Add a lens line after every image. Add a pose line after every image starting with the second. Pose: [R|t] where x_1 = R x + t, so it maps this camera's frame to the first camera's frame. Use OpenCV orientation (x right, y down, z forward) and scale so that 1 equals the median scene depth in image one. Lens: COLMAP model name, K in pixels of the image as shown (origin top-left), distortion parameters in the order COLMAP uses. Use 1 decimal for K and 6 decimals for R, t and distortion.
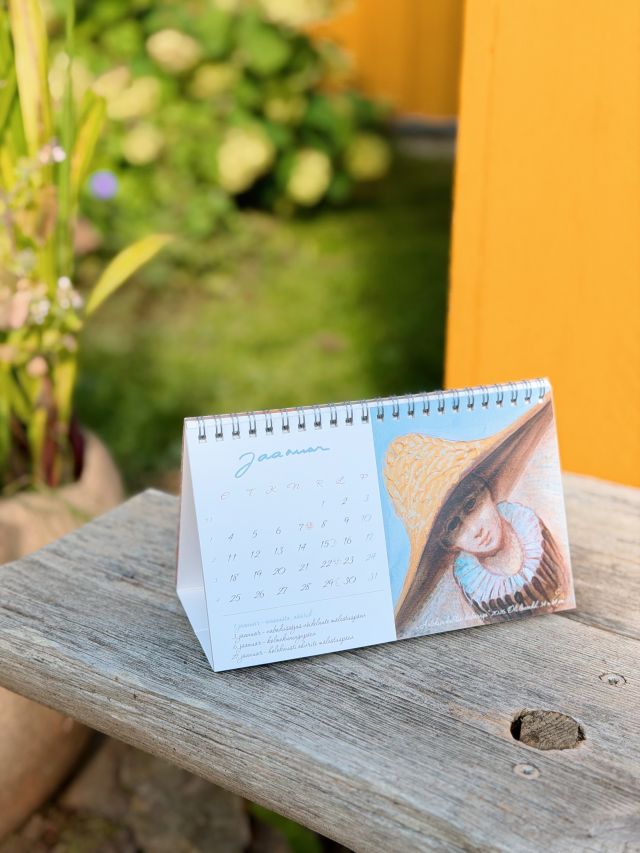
lens RADIAL K [[1219.8, 0, 320.0], [0, 1219.8, 426.5], [0, 0, 1]] dist [0.191322, -0.455648]
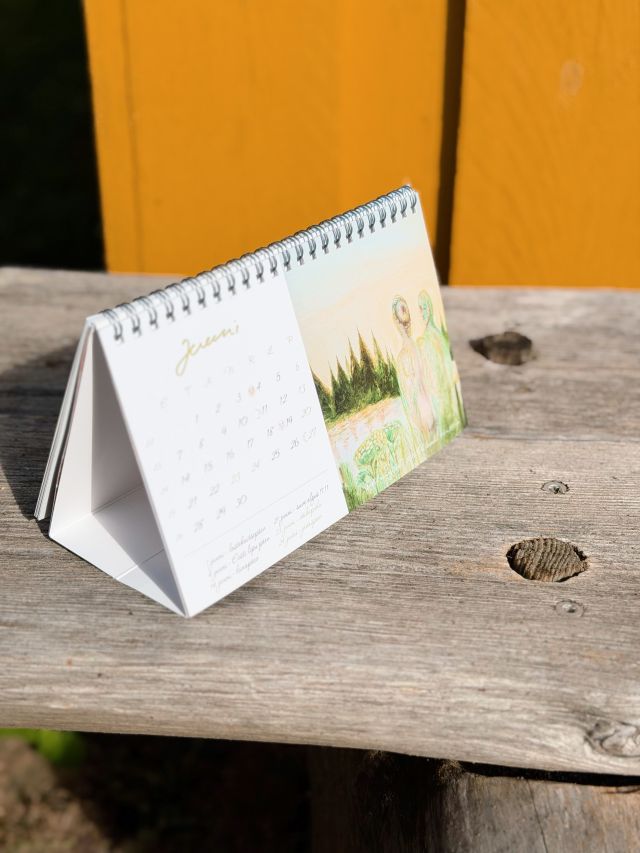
lens RADIAL K [[1219.8, 0, 320.0], [0, 1219.8, 426.5], [0, 0, 1]] dist [0.191322, -0.455648]
pose [[0.857517, -0.250003, 0.449625, -0.324681], [0.168210, 0.962198, 0.214198, -0.074612], [-0.486179, -0.108047, 0.867154, 0.250289]]
